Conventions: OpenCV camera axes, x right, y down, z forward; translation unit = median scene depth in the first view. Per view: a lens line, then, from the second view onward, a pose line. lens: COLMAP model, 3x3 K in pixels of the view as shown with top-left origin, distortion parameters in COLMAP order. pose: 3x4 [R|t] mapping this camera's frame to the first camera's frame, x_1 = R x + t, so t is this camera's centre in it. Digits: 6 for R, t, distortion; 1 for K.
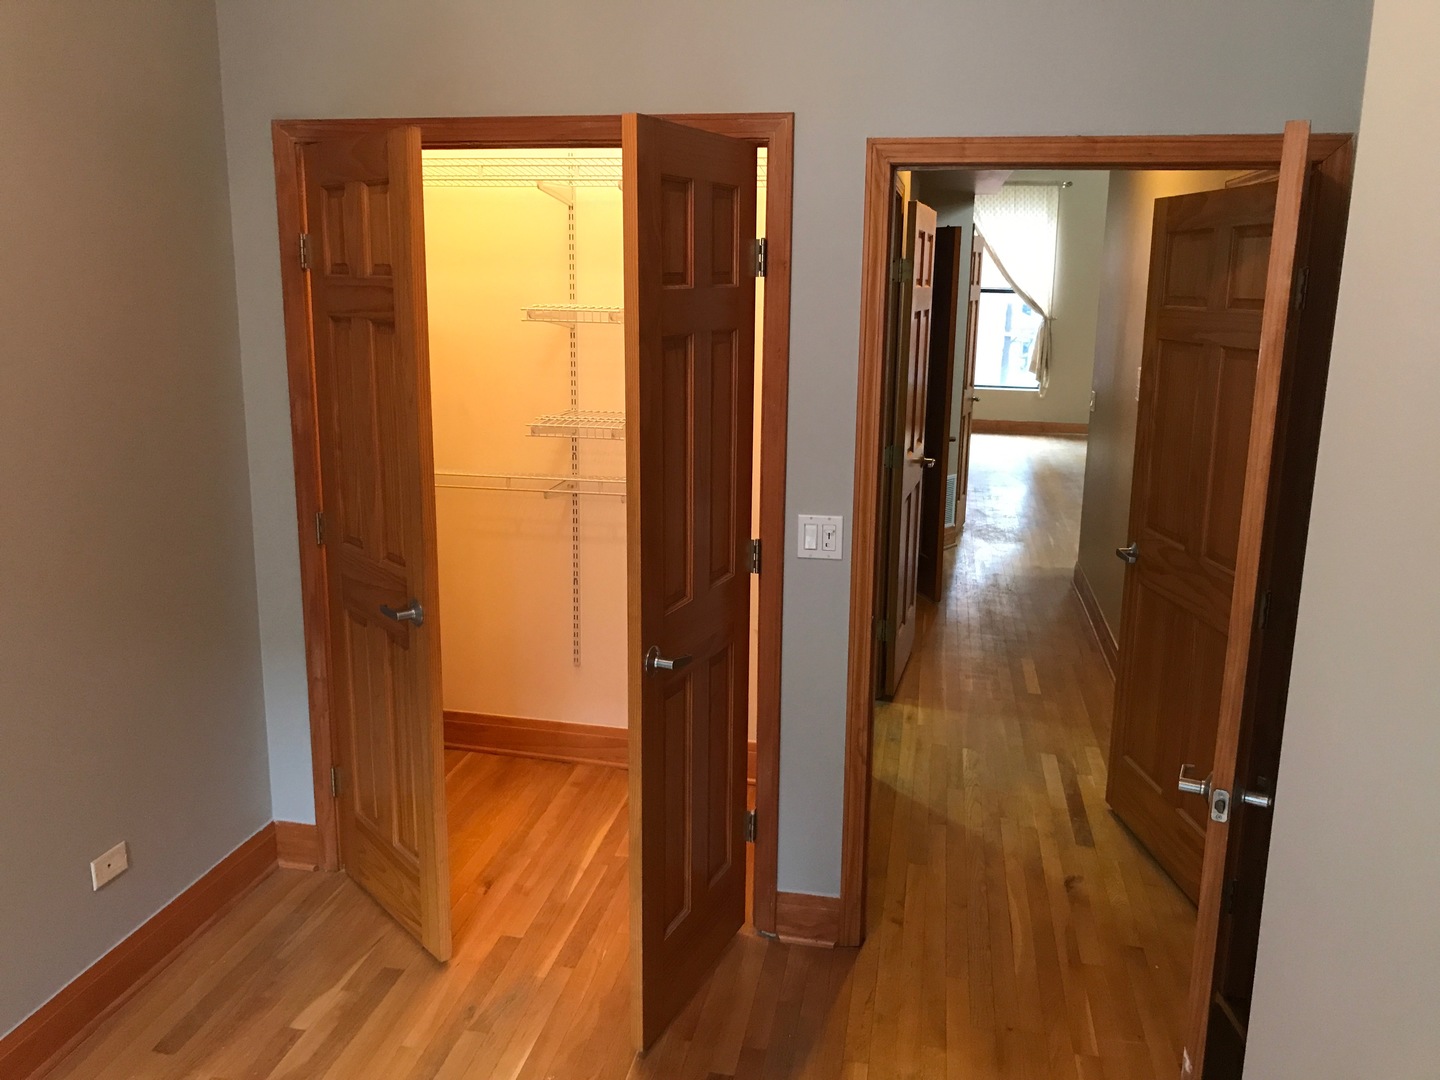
lens RADIAL K [[1203.1, 0, 720.0], [0, 1203.1, 540.0], [0, 0, 1]] dist [0.028741, 0.002066]
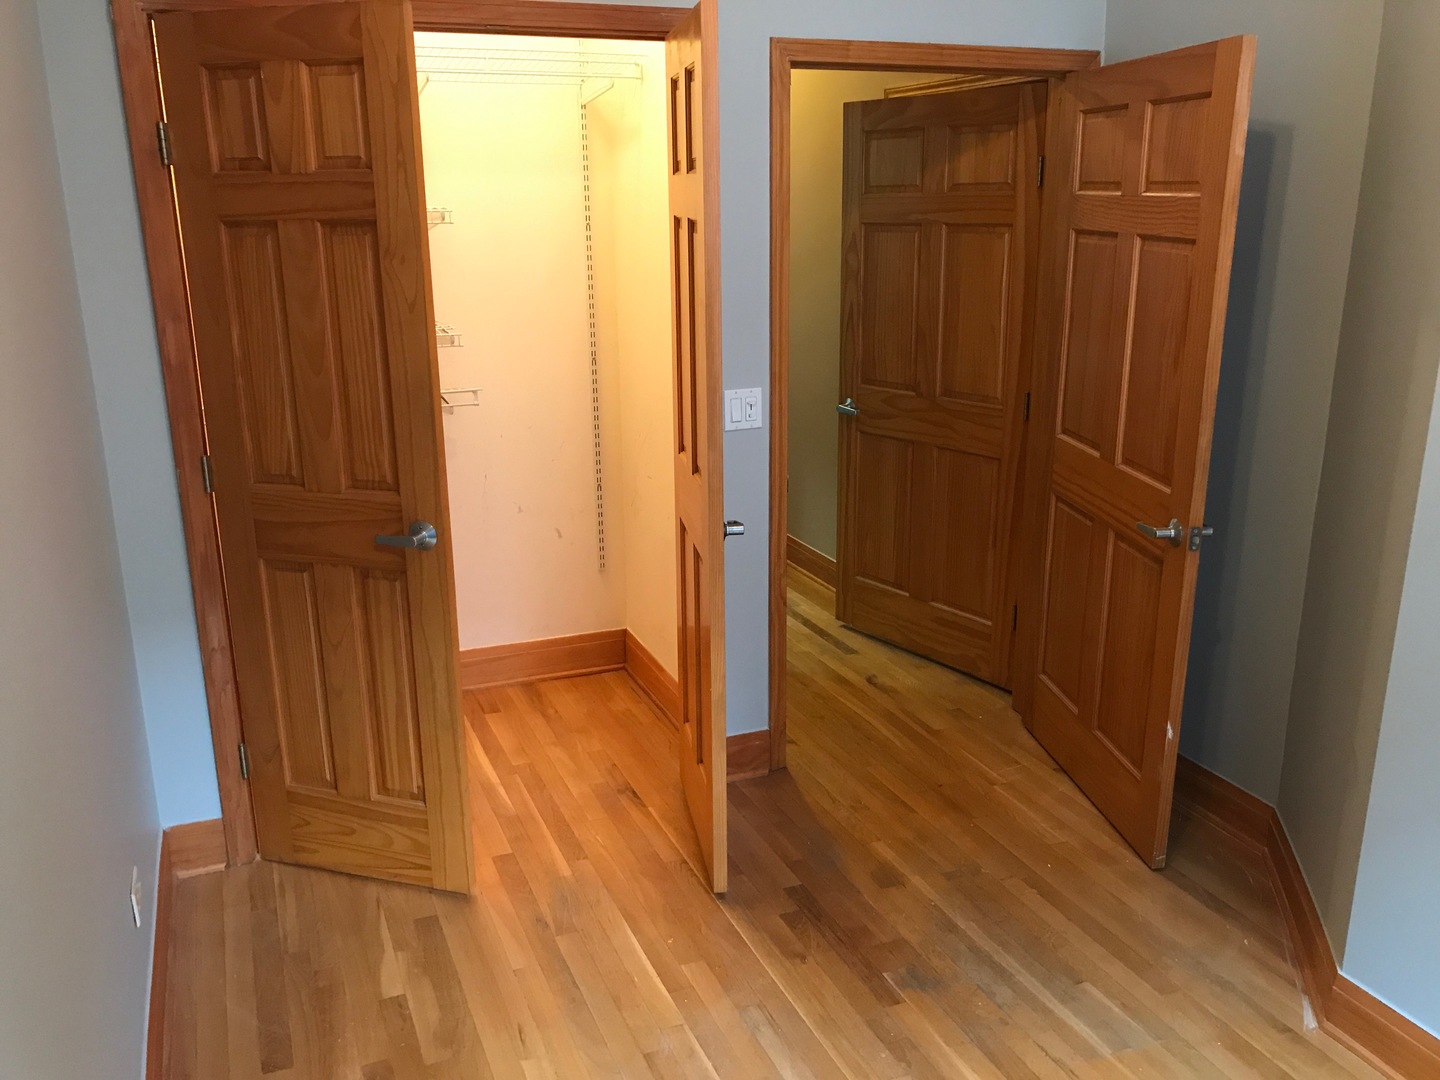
lens RADIAL K [[1191.9, 0, 720.0], [0, 1191.9, 540.0], [0, 0, 1]] dist [0.022321, -0.003312]
pose [[0.833361, -0.174450, 0.524477, -0.510673], [0.140505, 0.984578, 0.104234, -0.001304], [-0.534572, -0.013173, 0.845020, 0.088224]]
